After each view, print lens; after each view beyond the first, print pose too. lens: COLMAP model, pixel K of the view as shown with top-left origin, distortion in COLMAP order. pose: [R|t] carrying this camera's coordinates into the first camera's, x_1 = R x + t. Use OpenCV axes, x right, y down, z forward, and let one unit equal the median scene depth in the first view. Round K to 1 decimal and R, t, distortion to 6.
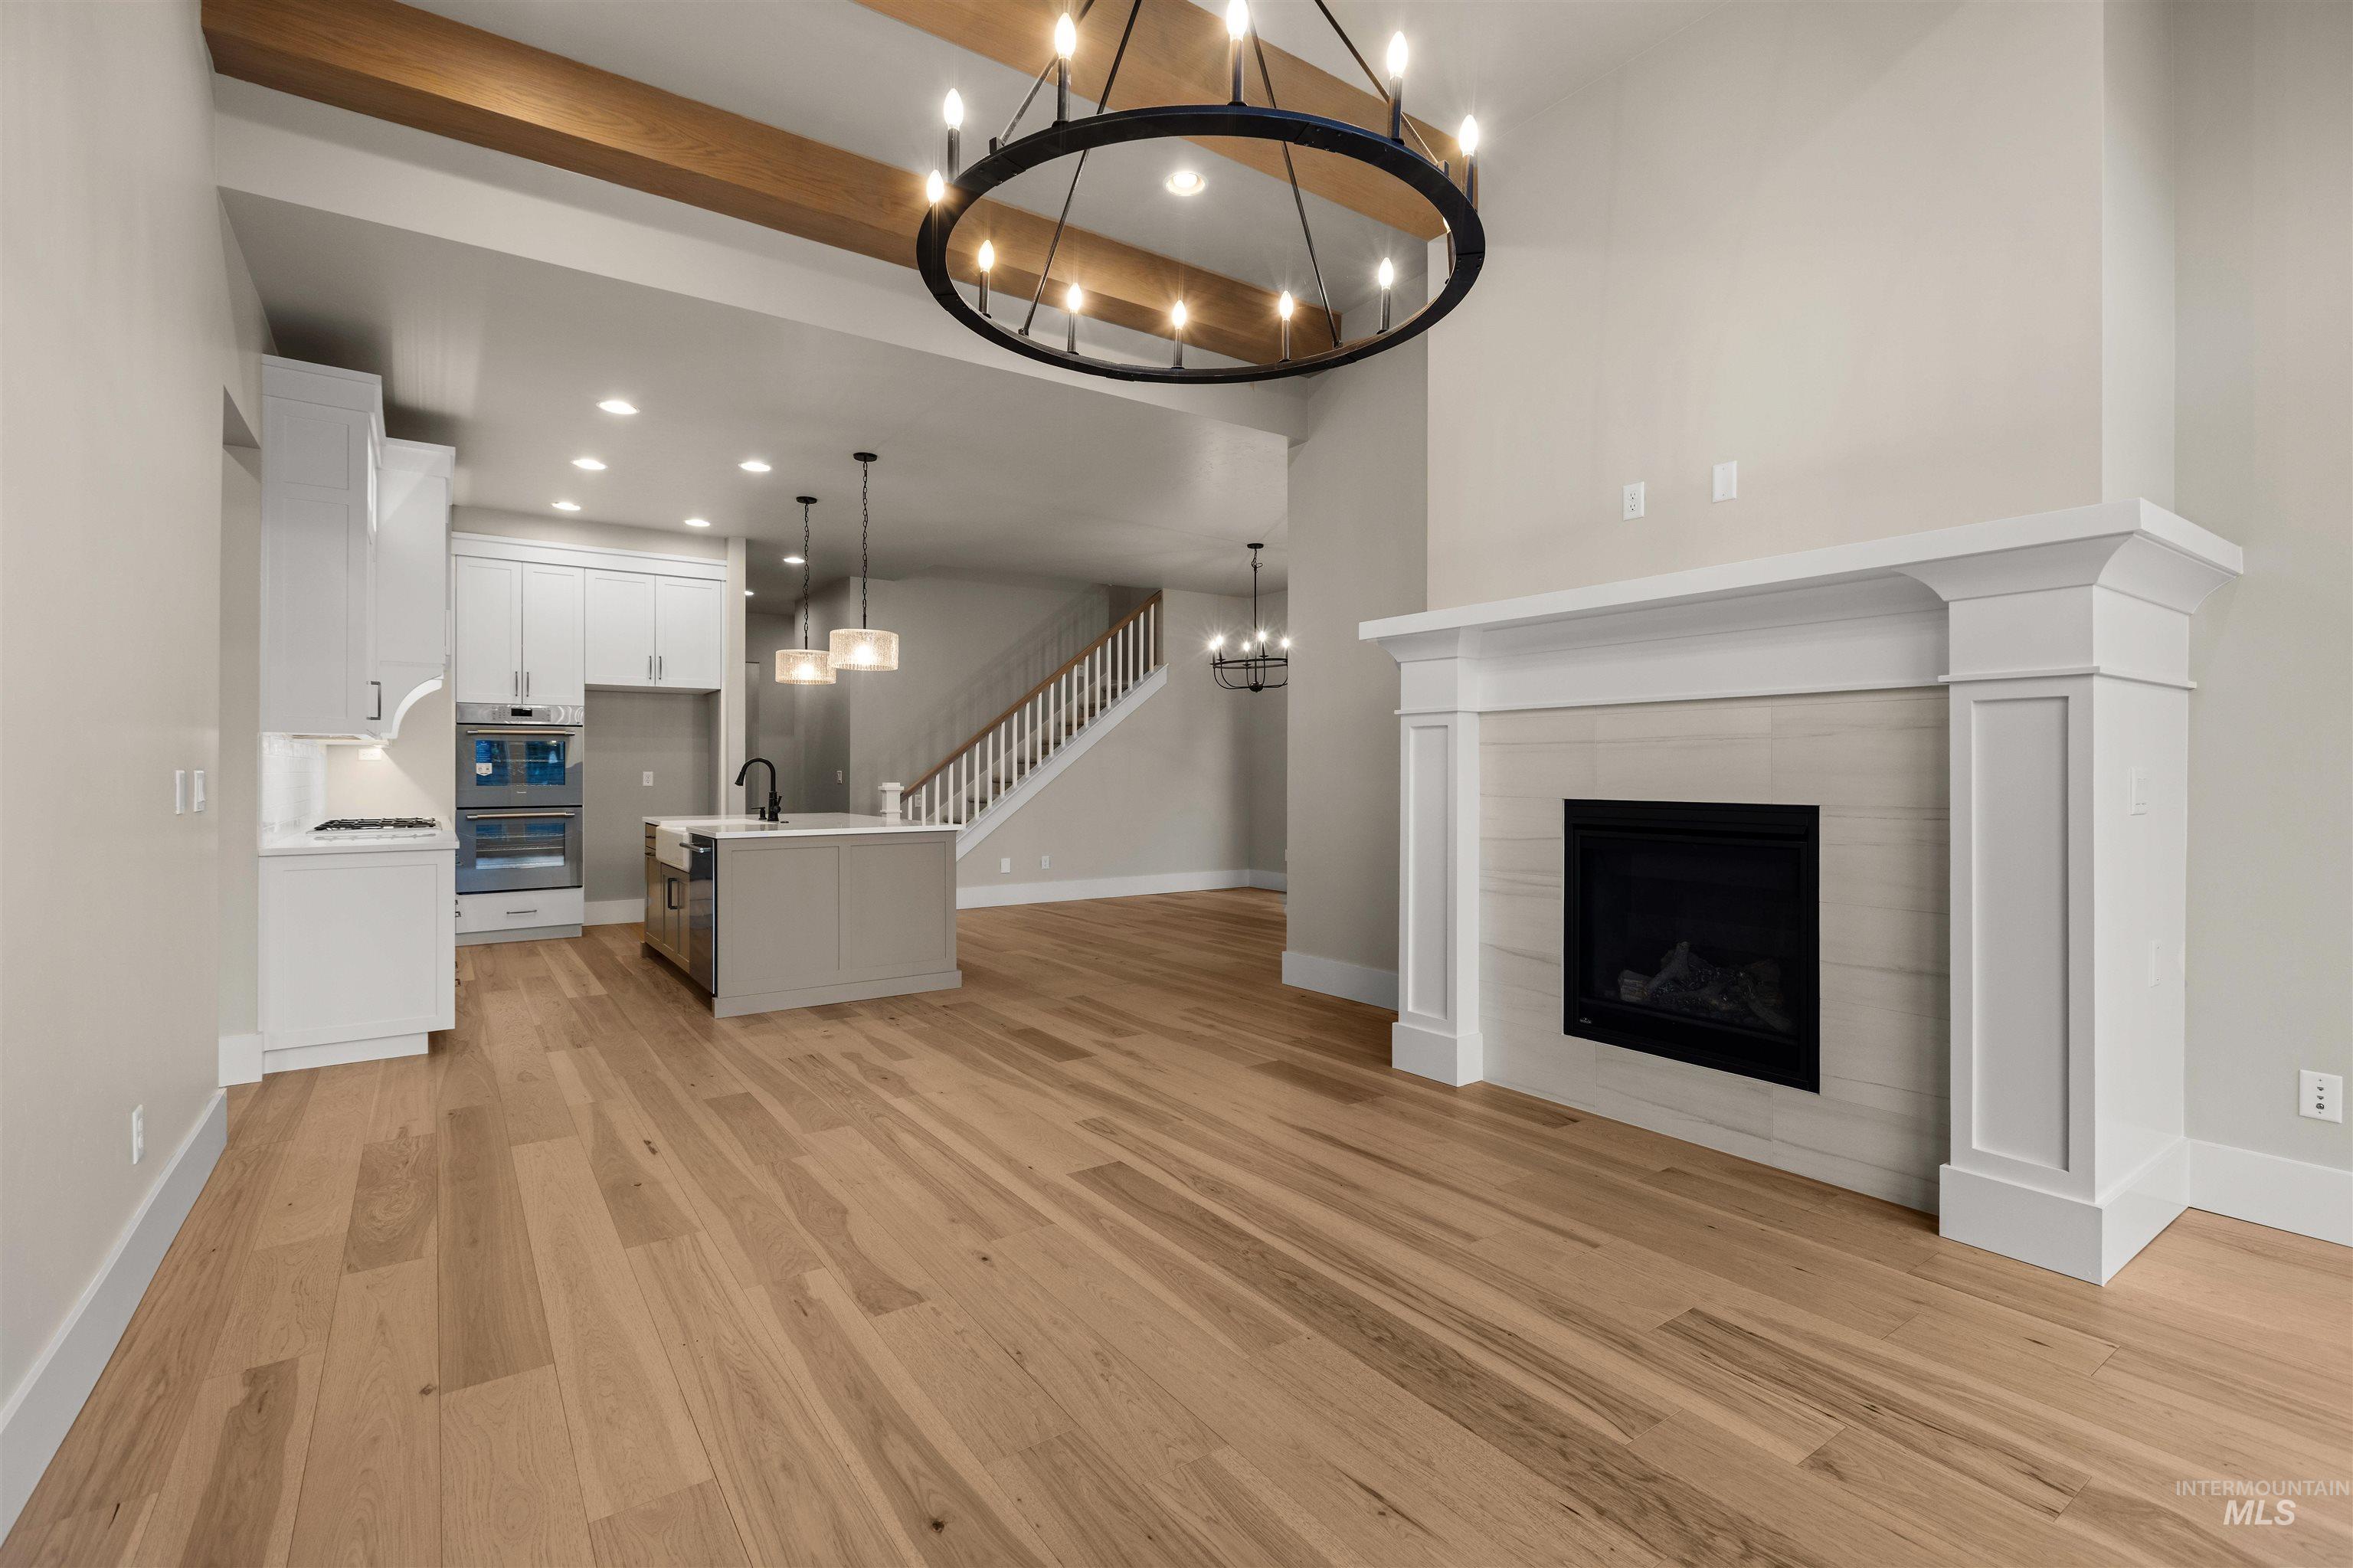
lens RADIAL K [[1061.5, 0, 1168.9], [0, 1061.5, 764.9], [0, 0, 1]] dist [0.005801, -0.002257]
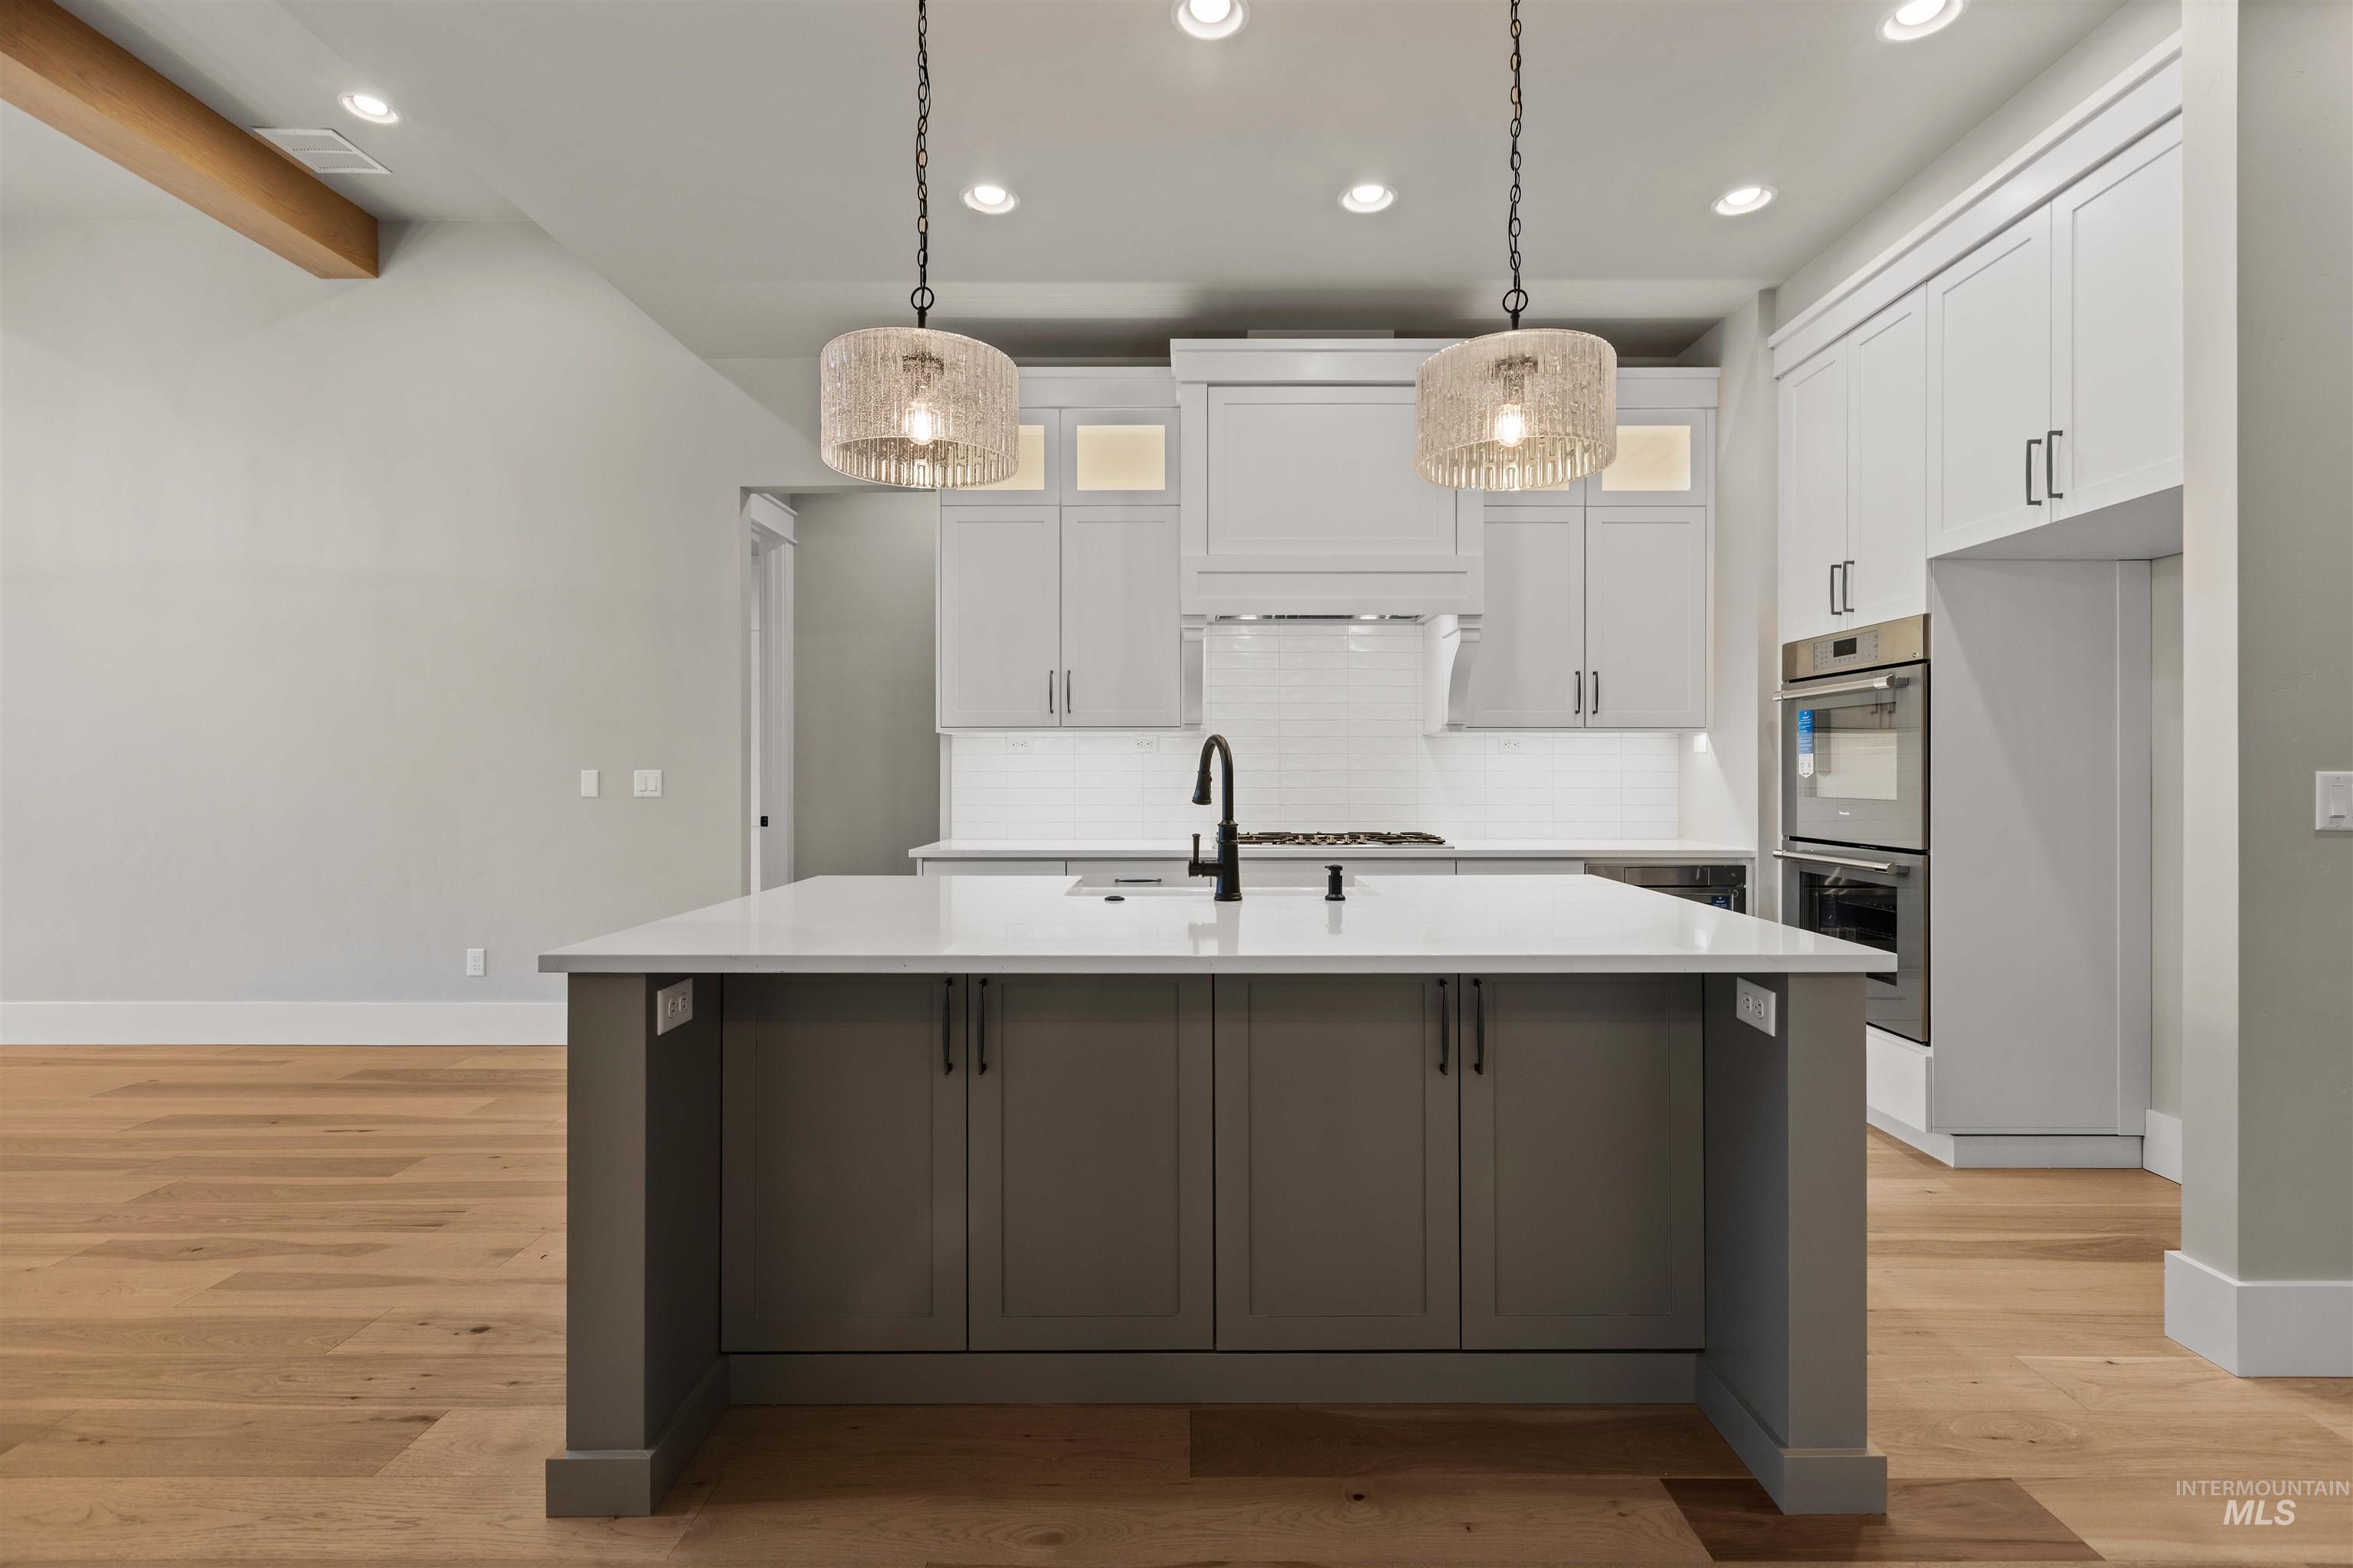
lens RADIAL K [[1061.5, 0, 1187.6], [0, 1061.5, 775.0], [0, 0, 1]] dist [0.005801, -0.002257]
pose [[-0.569614, 0.003481, -0.821905, -0.042917], [0.005786, 0.999983, 0.000225, 0.006268], [0.821892, -0.004628, -0.569624, 0.991631]]
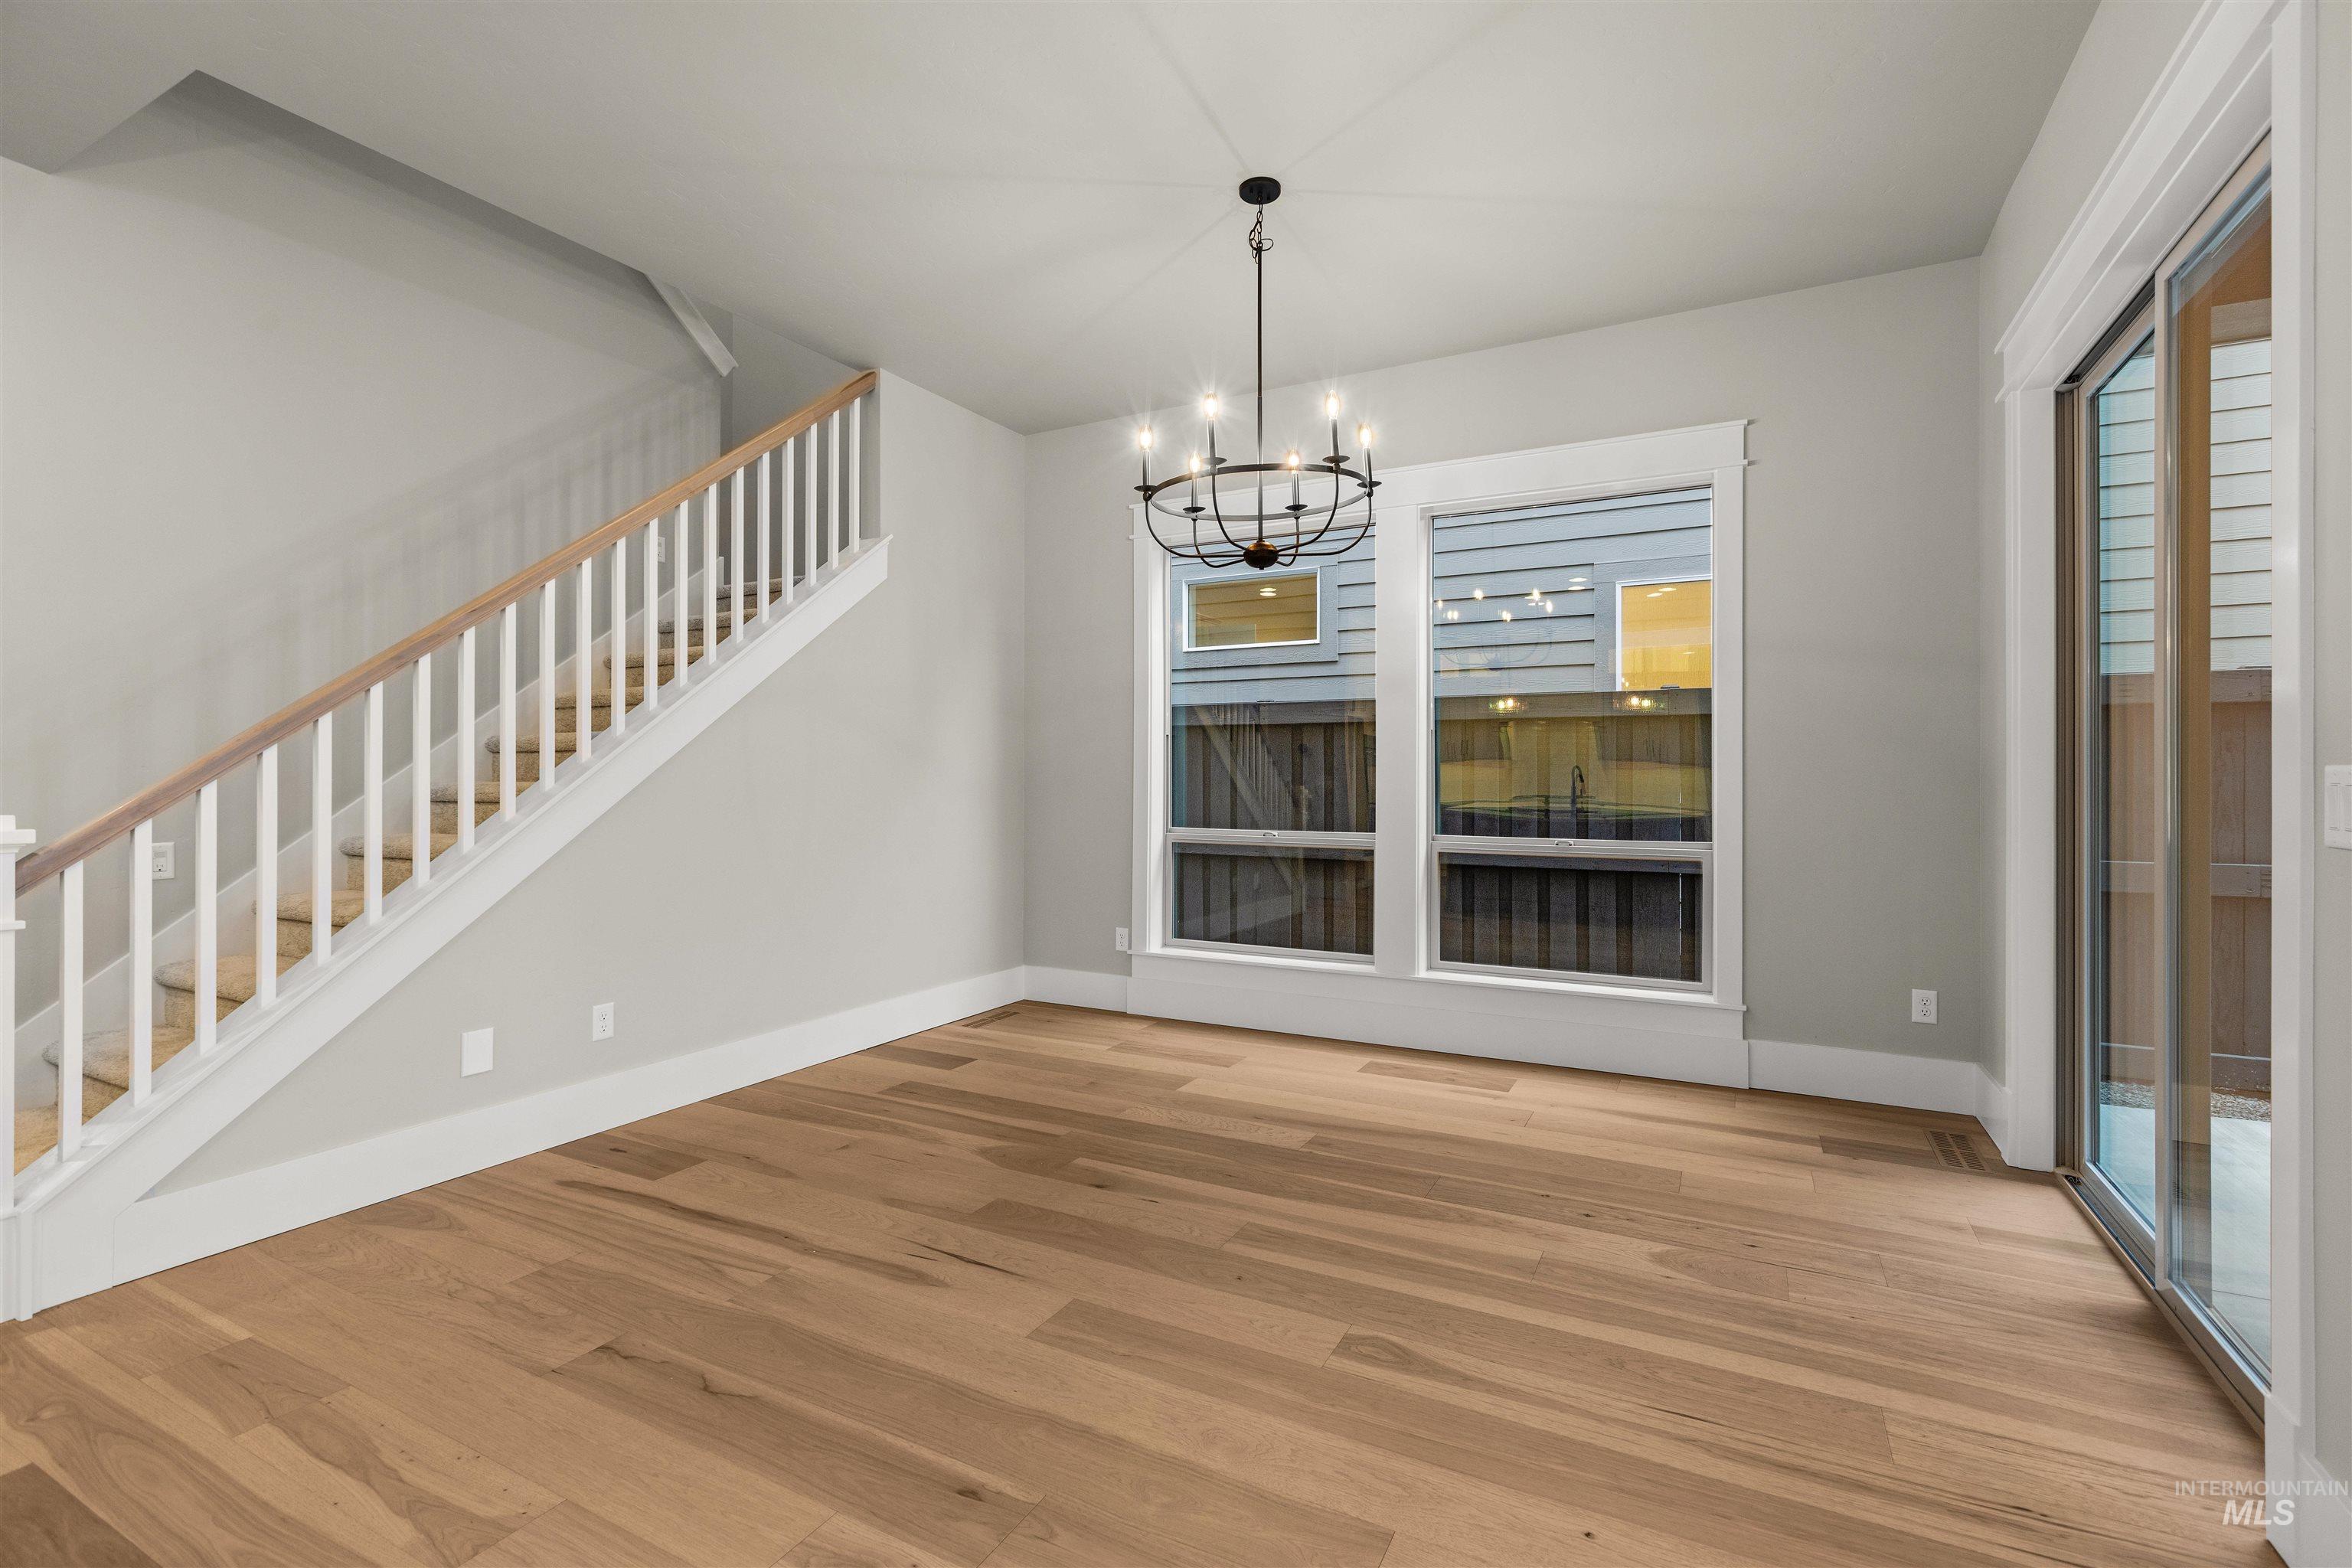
lens RADIAL K [[1061.0, 0, 1168.3], [0, 1061.0, 775.5], [0, 0, 1]] dist [0.005801, -0.002257]
pose [[0.892747, 0.001040, 0.450556, -0.135219], [-0.004150, 0.999974, 0.005916, 0.004554], [-0.450539, -0.007151, 0.892728, 0.731793]]
